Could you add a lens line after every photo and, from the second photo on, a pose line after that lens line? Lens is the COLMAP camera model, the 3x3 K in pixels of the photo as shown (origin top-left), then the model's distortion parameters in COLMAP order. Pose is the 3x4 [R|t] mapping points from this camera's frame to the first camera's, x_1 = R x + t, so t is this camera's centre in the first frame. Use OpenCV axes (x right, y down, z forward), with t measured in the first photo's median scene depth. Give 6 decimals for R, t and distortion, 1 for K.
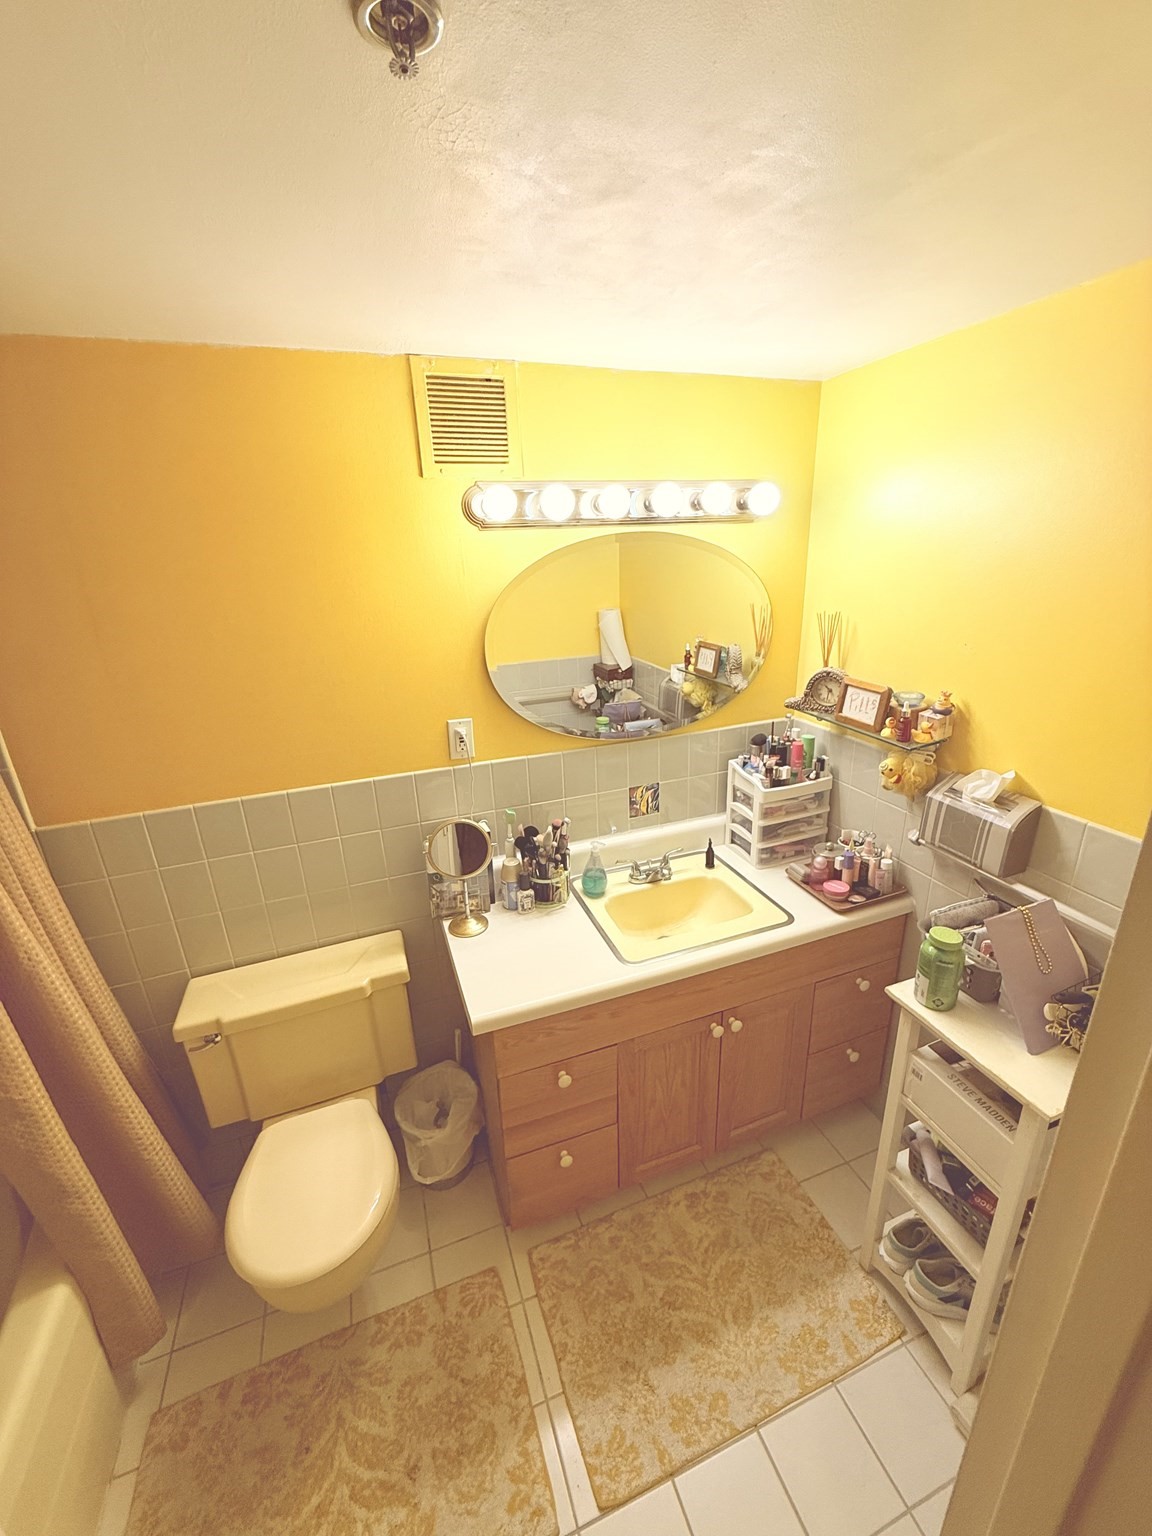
lens RADIAL K [[613.0, 0, 576.6], [0, 613.0, 763.6], [0, 0, 1]] dist [-0.000624, 0.000224]
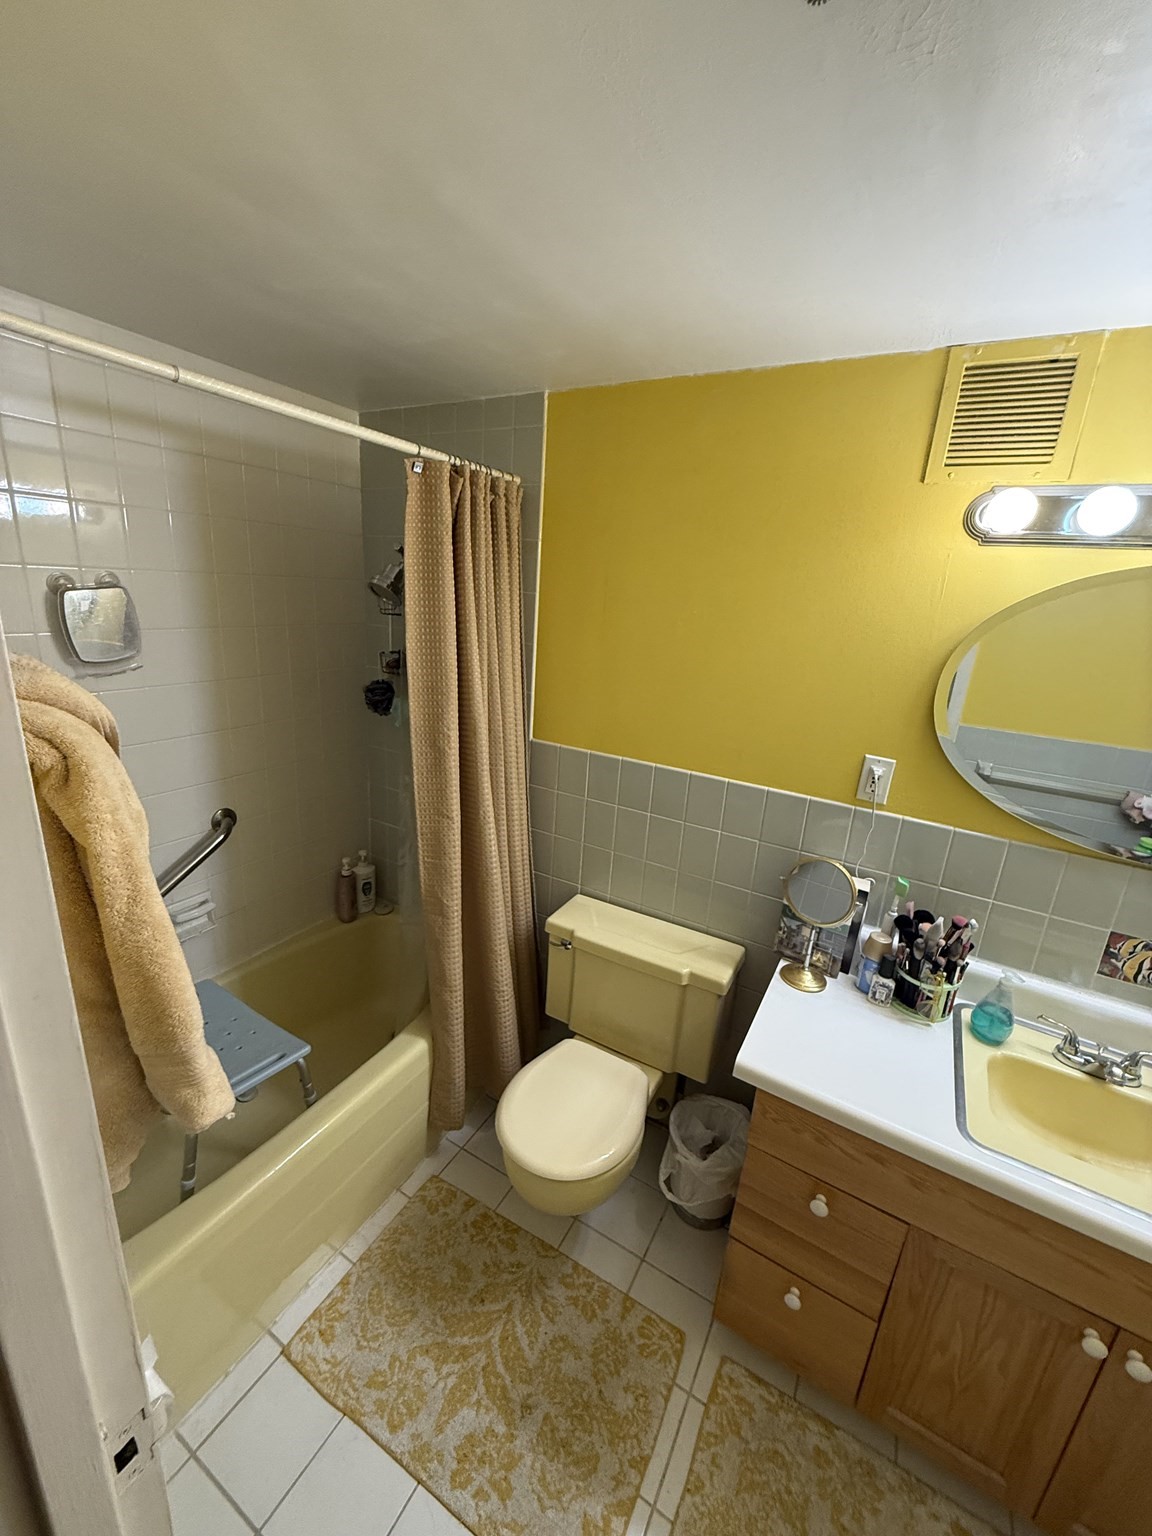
lens RADIAL K [[613.0, 0, 576.6], [0, 613.0, 763.6], [0, 0, 1]] dist [-0.000624, 0.000224]
pose [[0.641419, 0.290017, -0.710262, 0.162365], [-0.335781, 0.938537, 0.079991, 0.012136], [0.689806, 0.187185, 0.699378, 0.098961]]
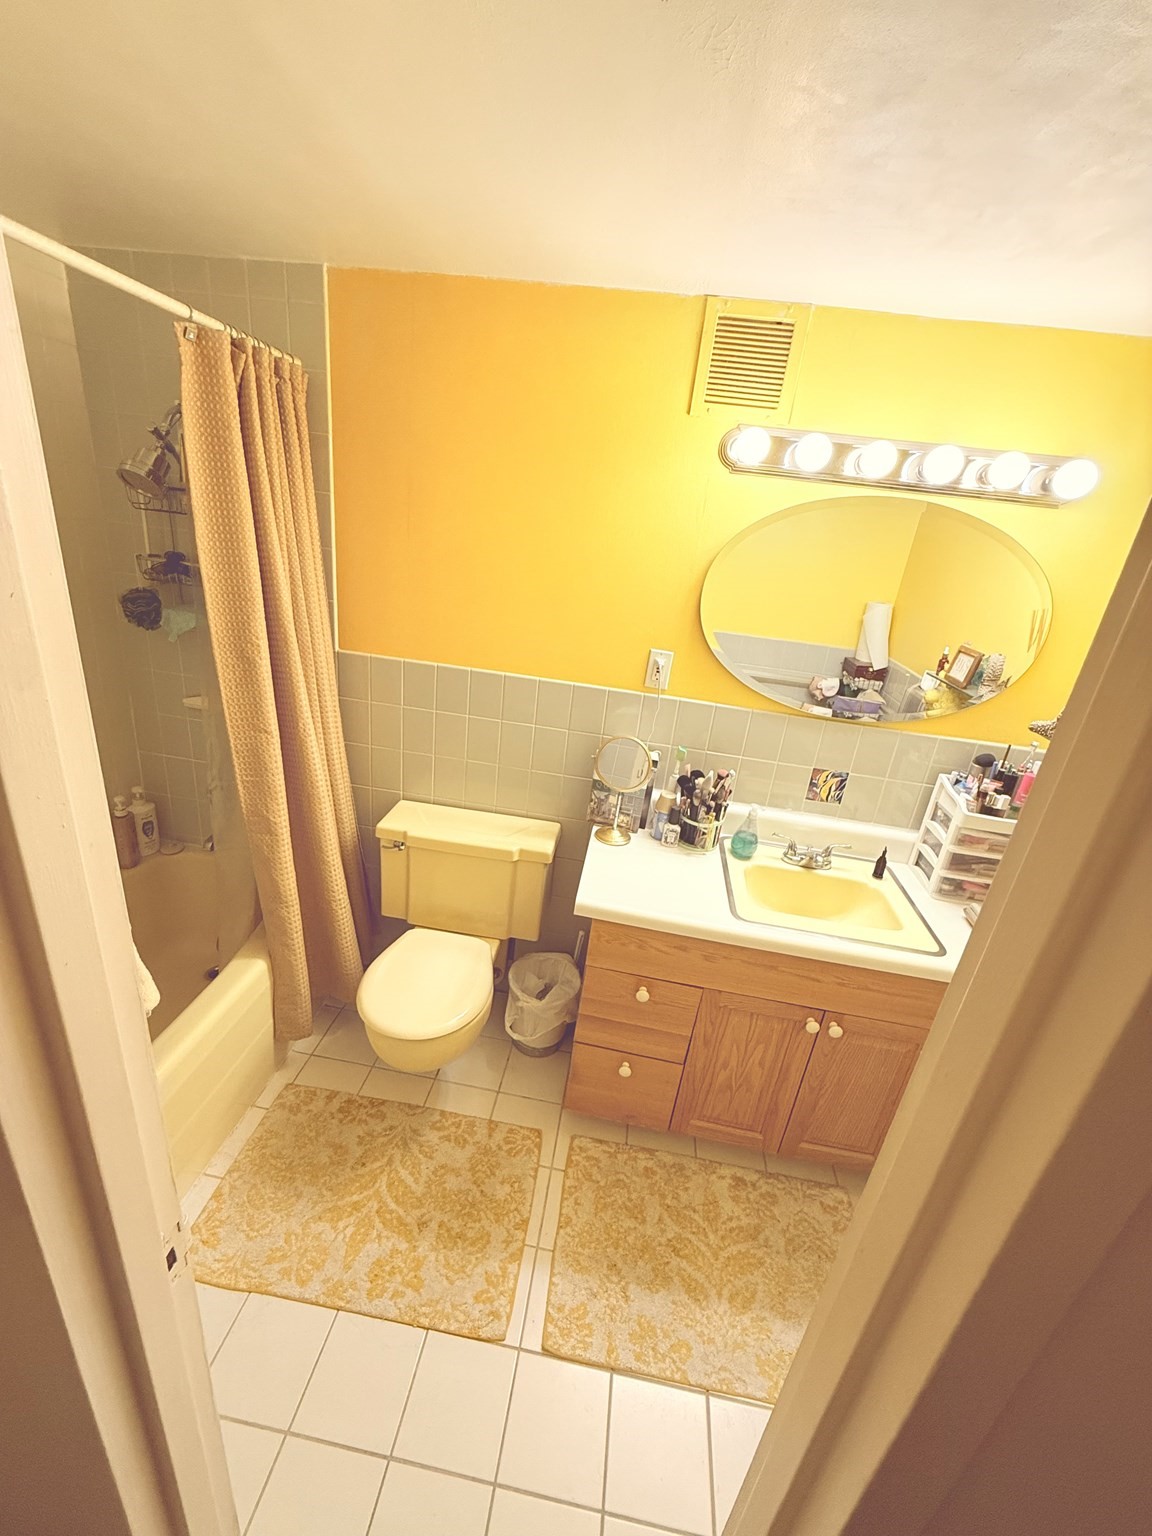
lens RADIAL K [[613.0, 0, 576.6], [0, 613.0, 763.6], [0, 0, 1]] dist [-0.000624, 0.000224]
pose [[0.876249, 0.295311, -0.380762, 0.149739], [-0.288342, 0.954451, 0.076690, 0.080461], [0.386066, 0.042591, 0.921487, -0.029489]]
